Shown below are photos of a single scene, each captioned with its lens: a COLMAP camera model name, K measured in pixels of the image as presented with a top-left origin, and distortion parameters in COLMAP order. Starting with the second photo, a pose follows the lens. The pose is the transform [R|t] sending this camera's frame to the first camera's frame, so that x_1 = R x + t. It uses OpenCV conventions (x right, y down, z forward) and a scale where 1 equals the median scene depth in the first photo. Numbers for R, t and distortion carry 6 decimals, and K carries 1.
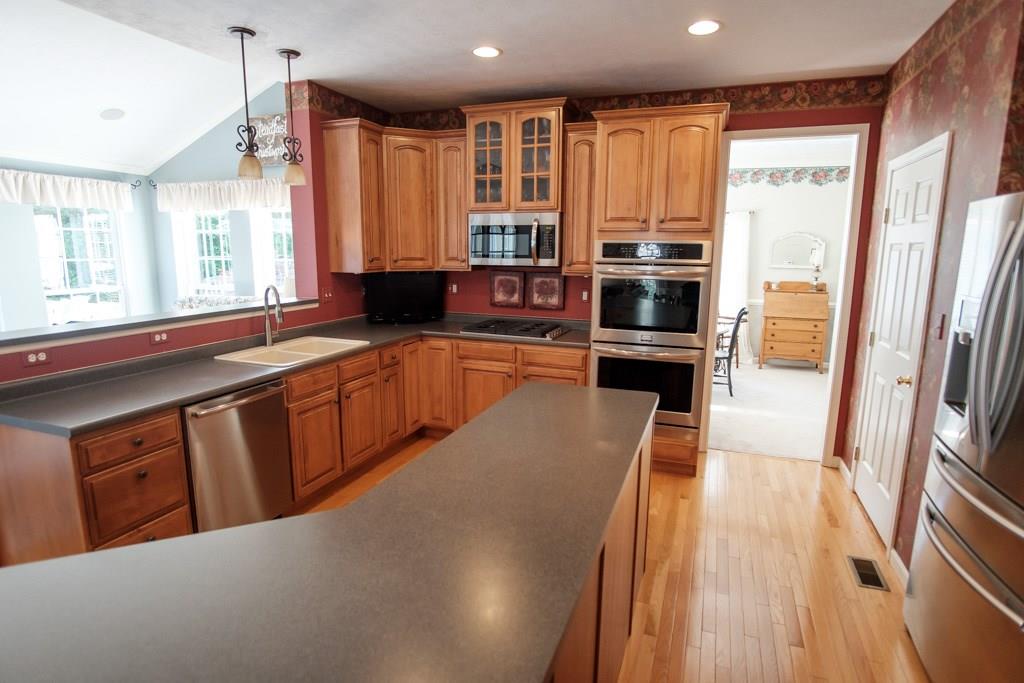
lens RADIAL K [[550.3, 0, 508.2], [0, 550.3, 345.4], [0, 0, 1]] dist [-0.019392, 0.008409]
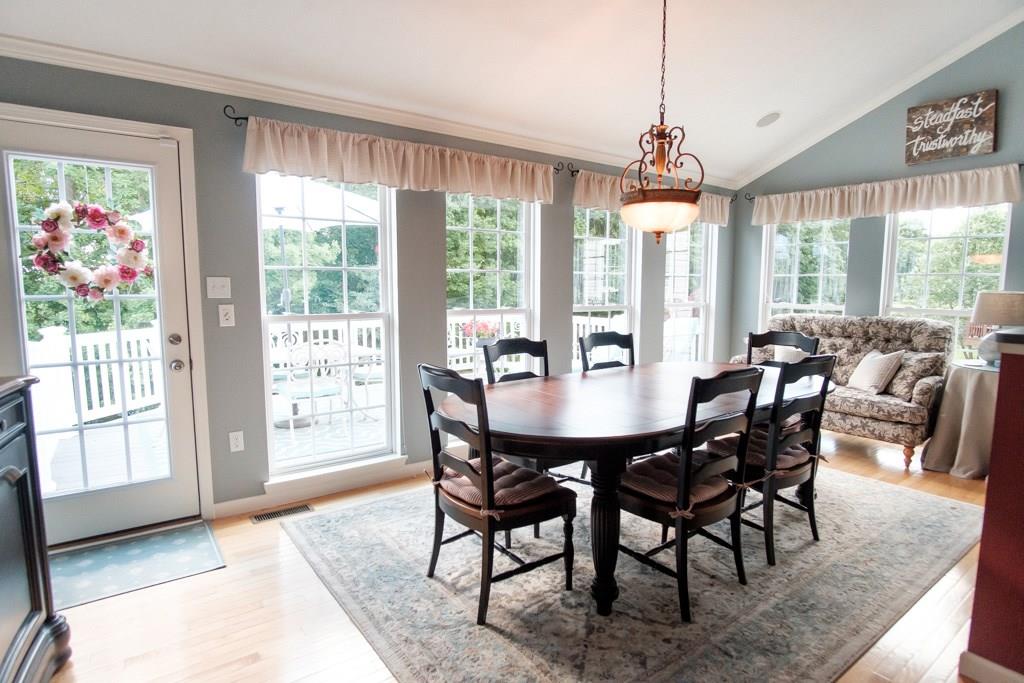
lens RADIAL K [[550.3, 0, 515.5], [0, 550.3, 340.5], [0, 0, 1]] dist [-0.019392, 0.008409]
pose [[0.856660, 0.050912, -0.513364, -0.717690], [-0.093157, 0.994026, -0.056871, 0.065457], [0.507401, 0.096542, 0.856285, -0.004699]]
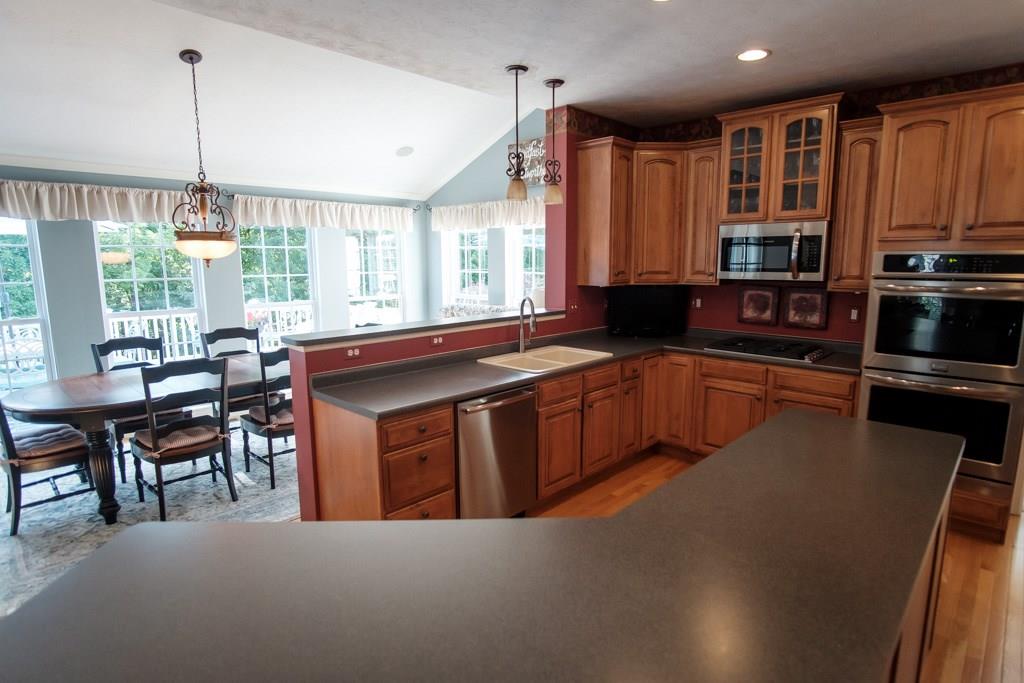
lens RADIAL K [[550.3, 0, 515.5], [0, 550.3, 344.7], [0, 0, 1]] dist [-0.019392, 0.008409]
pose [[0.924485, 0.048988, -0.378057, -0.031239], [-0.057482, 0.998284, -0.011210, -0.001485], [0.376859, 0.032095, 0.925714, -0.011242]]
